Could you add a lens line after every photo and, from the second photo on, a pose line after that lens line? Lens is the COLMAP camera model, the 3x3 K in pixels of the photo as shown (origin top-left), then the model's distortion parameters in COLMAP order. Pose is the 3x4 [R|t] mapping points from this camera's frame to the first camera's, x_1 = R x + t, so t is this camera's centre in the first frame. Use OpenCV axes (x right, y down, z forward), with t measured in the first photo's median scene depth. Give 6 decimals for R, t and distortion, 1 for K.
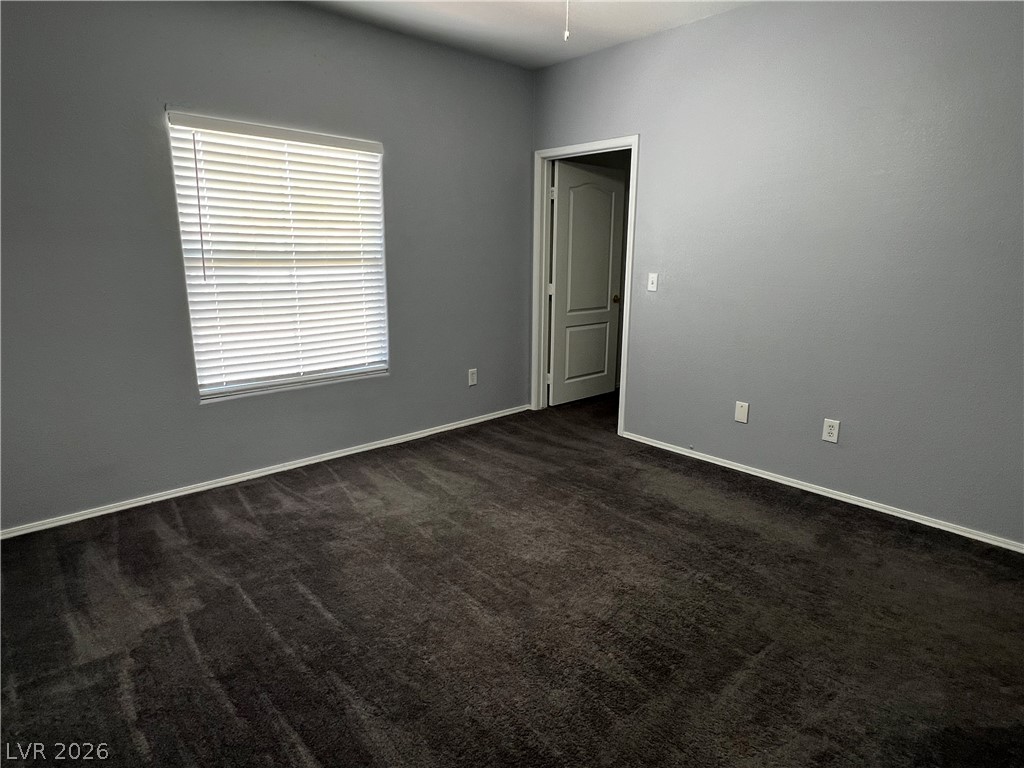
lens RADIAL K [[586.8, 0, 512.0], [0, 586.8, 384.0], [0, 0, 1]] dist [-0.001120, -0.000955]
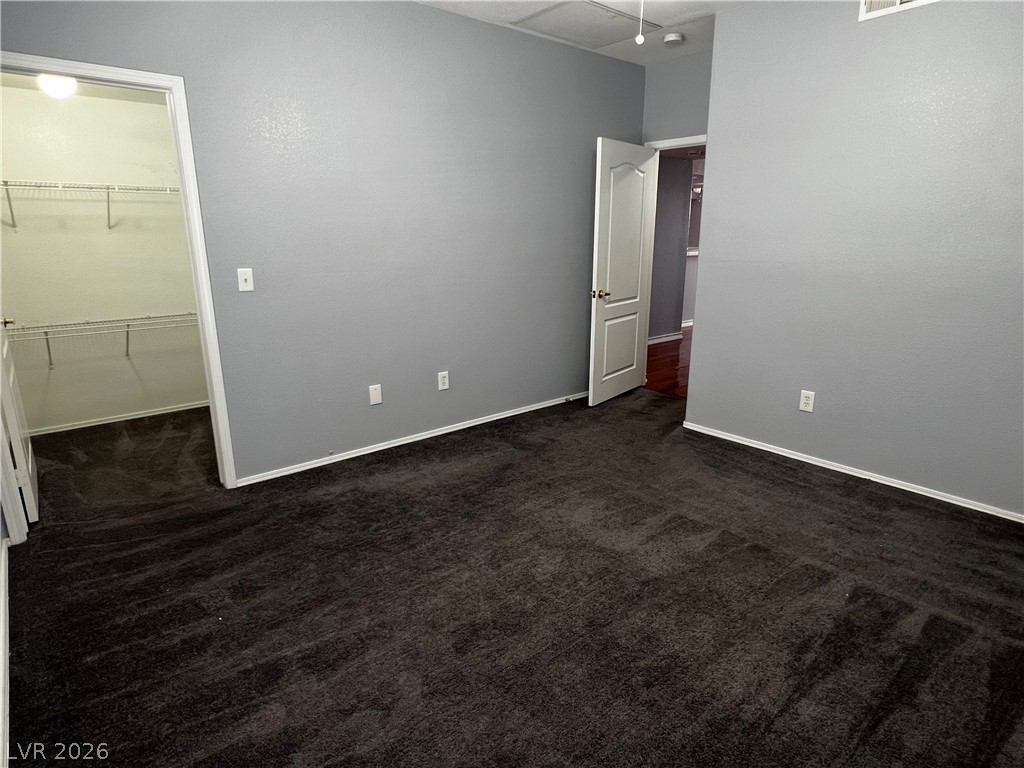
lens RADIAL K [[605.8, 0, 514.7], [0, 605.8, 388.1], [0, 0, 1]] dist [0.001326, -0.000120]
pose [[0.012138, -0.271473, 0.962369, -0.640434], [0.212334, 0.941191, 0.262821, -0.194475], [-0.977122, 0.201153, 0.069067, 0.697269]]
